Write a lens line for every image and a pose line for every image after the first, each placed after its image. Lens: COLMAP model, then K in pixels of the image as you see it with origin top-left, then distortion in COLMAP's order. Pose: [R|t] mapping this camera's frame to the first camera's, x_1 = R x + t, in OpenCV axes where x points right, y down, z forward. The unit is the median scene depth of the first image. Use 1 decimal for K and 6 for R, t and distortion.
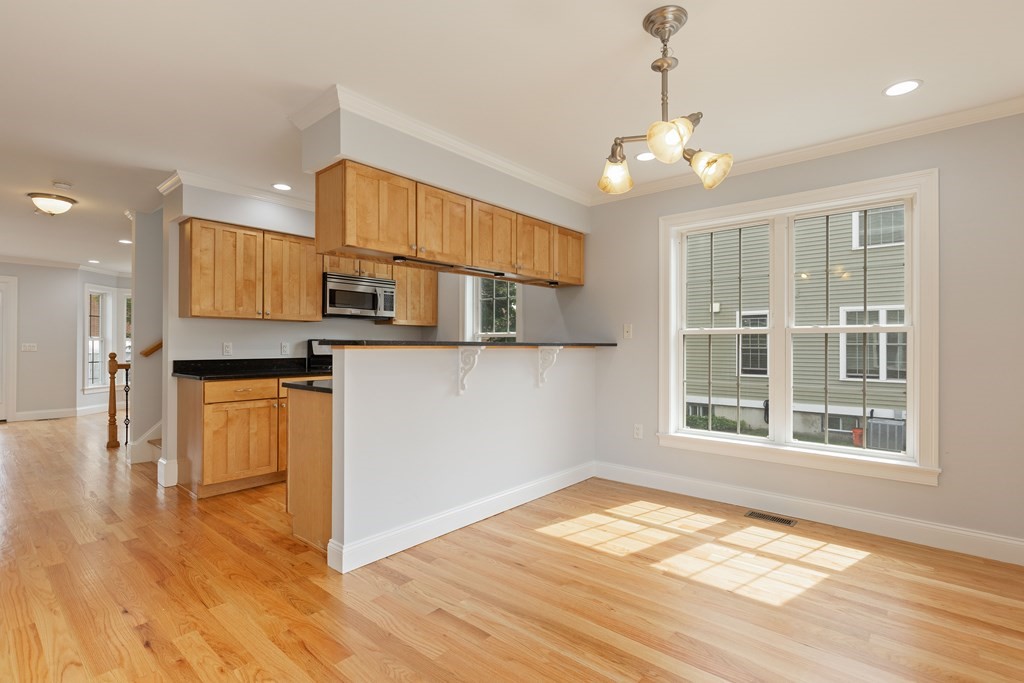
lens RADIAL K [[481.2, 0, 516.1], [0, 481.2, 342.4], [0, 0, 1]] dist [-0.003599, -0.000062]
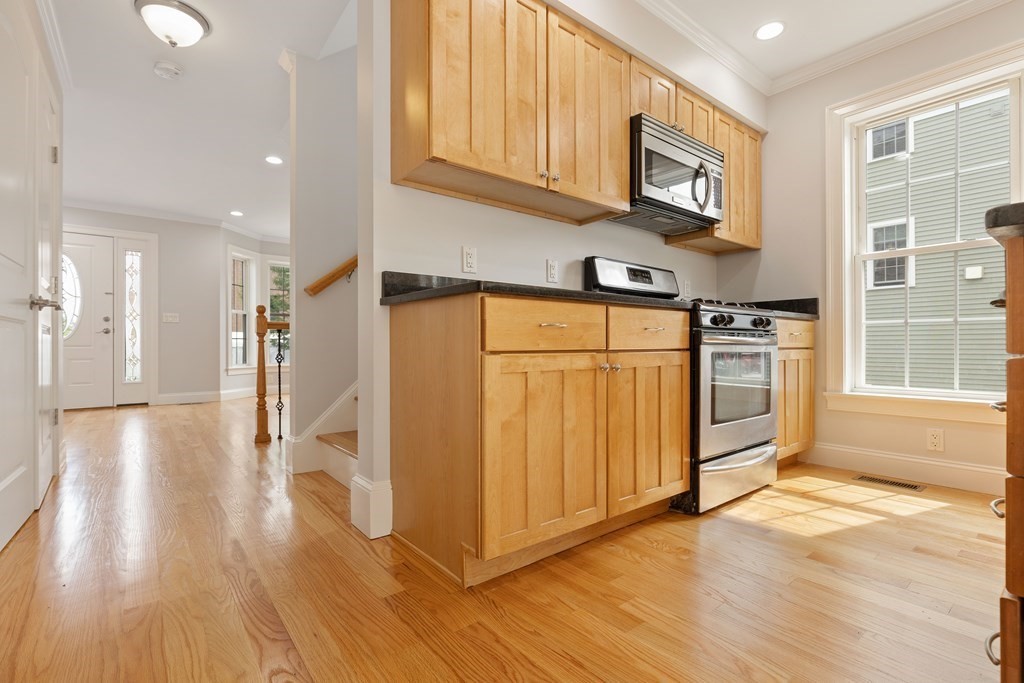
lens RADIAL K [[473.4, 0, 516.3], [0, 473.4, 343.9], [0, 0, 1]] dist [-0.004281, 0.000244]
pose [[0.982126, -0.005024, -0.188156, -0.419911], [0.005769, 0.999978, 0.003411, 0.091236], [0.188134, -0.004436, 0.982133, 0.477273]]
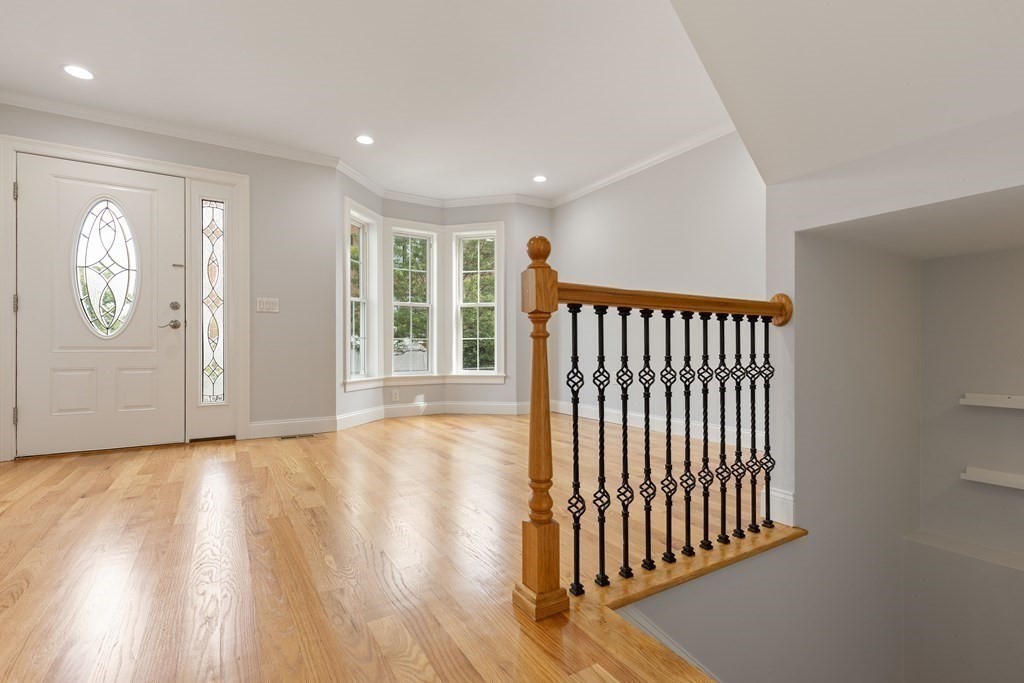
lens RADIAL K [[474.8, 0, 528.3], [0, 474.8, 345.6], [0, 0, 1]] dist [-0.000974, -0.000527]
pose [[0.959348, -0.005841, -0.282167, -0.923791], [0.006521, 0.999978, 0.001471, 0.093346], [0.282152, -0.003251, 0.959364, 0.901873]]
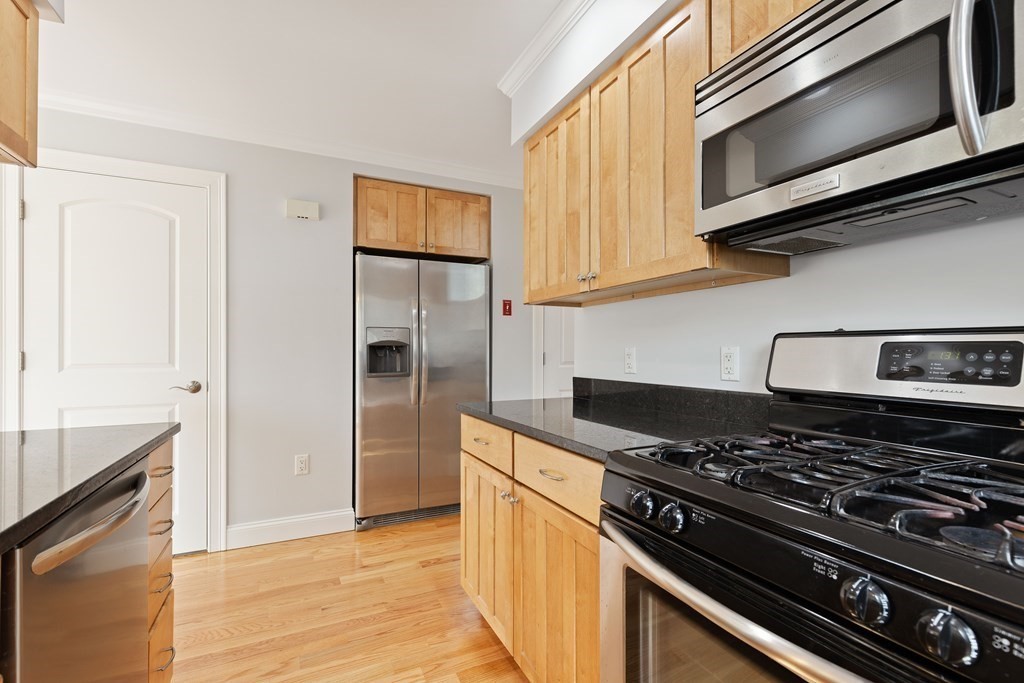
lens RADIAL K [[462.1, 0, 511.3], [0, 462.1, 349.9], [0, 0, 1]] dist [0.004407, -0.000022]
pose [[-0.404115, -0.007062, -0.914681, -0.106993], [0.003265, 0.999953, -0.009163, 0.006217], [0.914702, -0.006689, -0.404073, 0.985726]]
